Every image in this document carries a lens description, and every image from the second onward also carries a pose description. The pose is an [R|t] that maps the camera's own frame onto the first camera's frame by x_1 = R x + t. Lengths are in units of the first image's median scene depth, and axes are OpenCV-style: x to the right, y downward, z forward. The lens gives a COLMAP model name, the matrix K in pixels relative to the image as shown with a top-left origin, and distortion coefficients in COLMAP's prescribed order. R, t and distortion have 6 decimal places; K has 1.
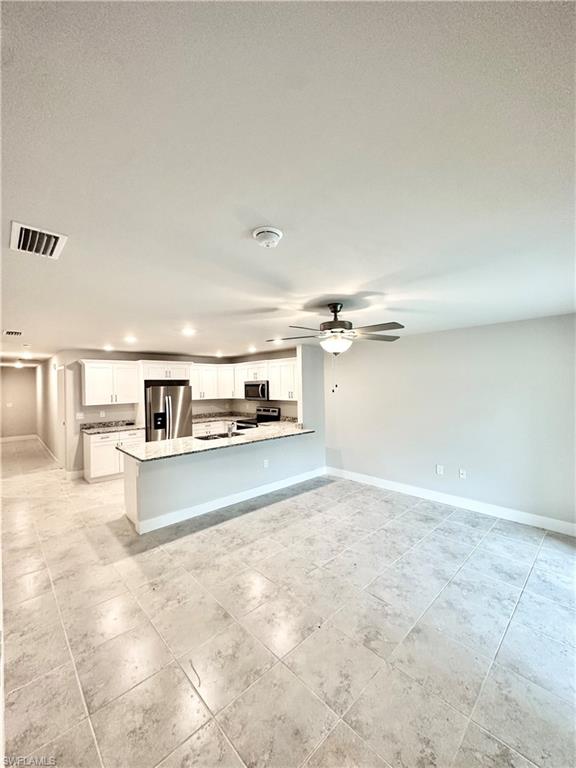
lens RADIAL K [[307.4, 0, 290.8], [0, 307.4, 389.3], [0, 0, 1]] dist [-0.001301, 0.000719]
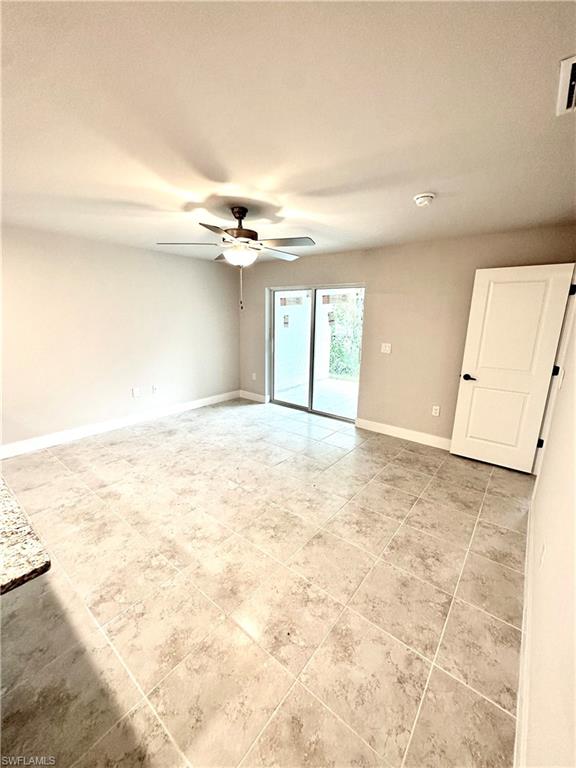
lens RADIAL K [[307.4, 0, 291.5], [0, 307.4, 383.6], [0, 0, 1]] dist [-0.001301, 0.000719]
pose [[-0.138690, -0.202708, 0.969368, -0.662995], [-0.002519, 0.978897, 0.204340, 0.034292], [-0.990333, 0.025898, -0.136274, 0.757753]]
